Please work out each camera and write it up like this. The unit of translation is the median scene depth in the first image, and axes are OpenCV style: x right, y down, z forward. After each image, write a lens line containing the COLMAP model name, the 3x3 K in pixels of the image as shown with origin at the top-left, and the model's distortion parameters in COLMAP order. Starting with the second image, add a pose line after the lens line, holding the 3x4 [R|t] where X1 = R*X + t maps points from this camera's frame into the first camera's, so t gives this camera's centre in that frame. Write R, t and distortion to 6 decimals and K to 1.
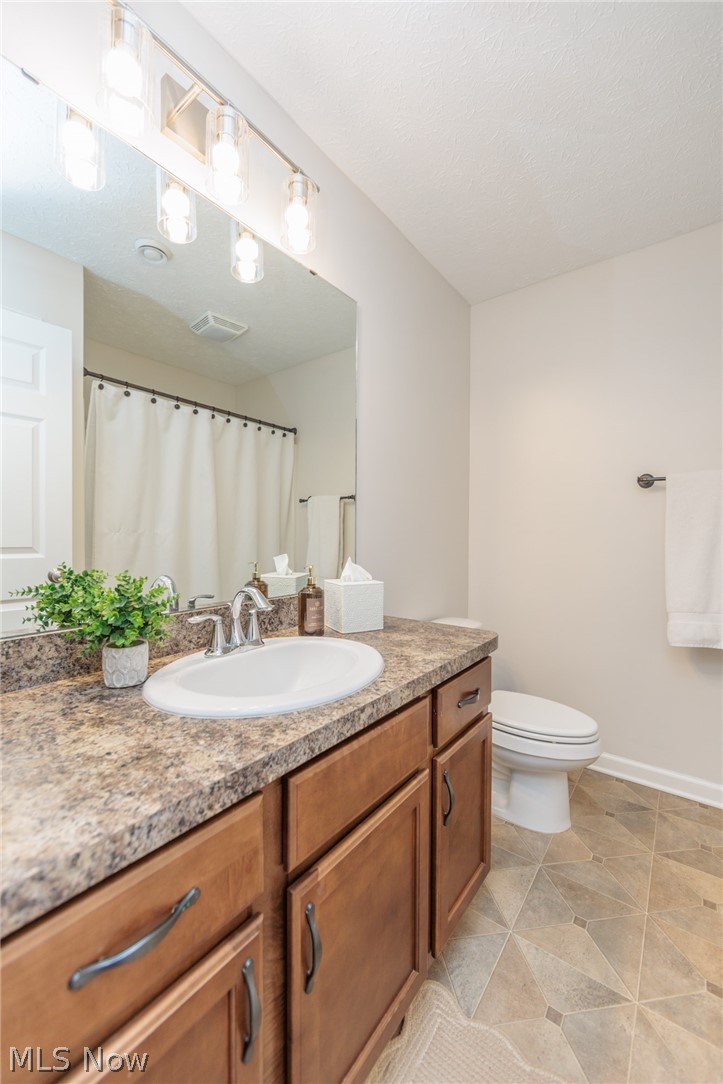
lens RADIAL K [[425.8, 0, 362.2], [0, 425.8, 539.5], [0, 0, 1]] dist [0.001314, 0.000407]
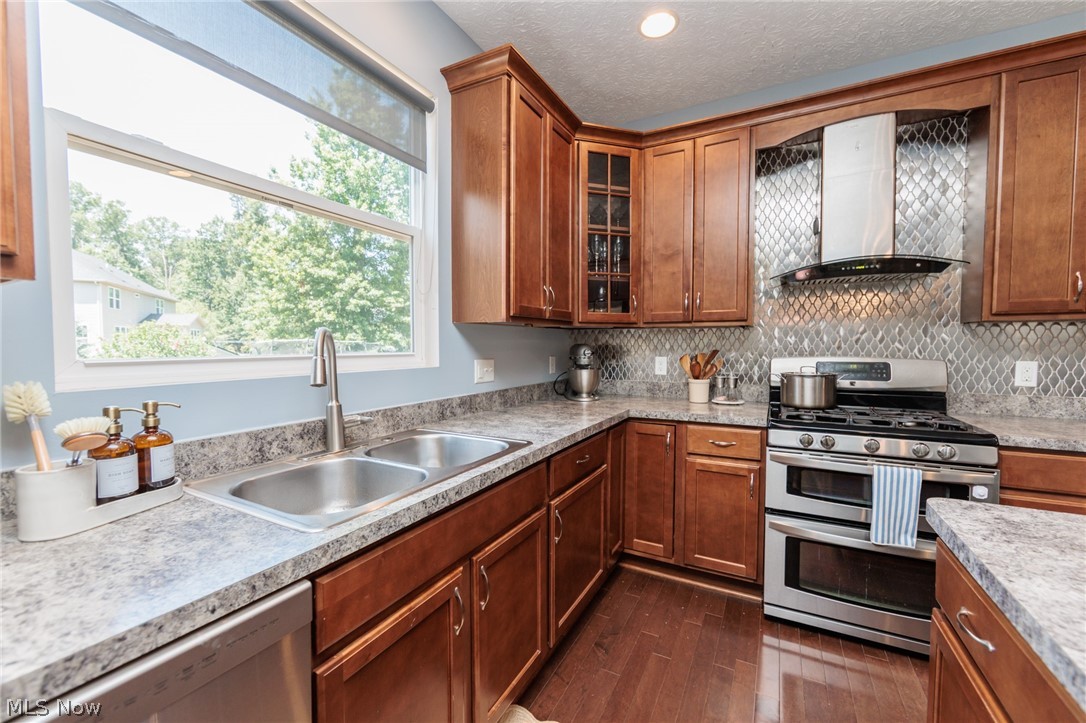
lens RADIAL K [[426.6, 0, 546.6], [0, 426.6, 362.0], [0, 0, 1]] dist [0.001314, 0.000407]
pose [[-0.983653, -0.000285, -0.180076, -1.688745], [-0.009787, 0.998605, 0.051879, -0.140205], [0.179810, 0.052793, -0.982284, 2.185949]]
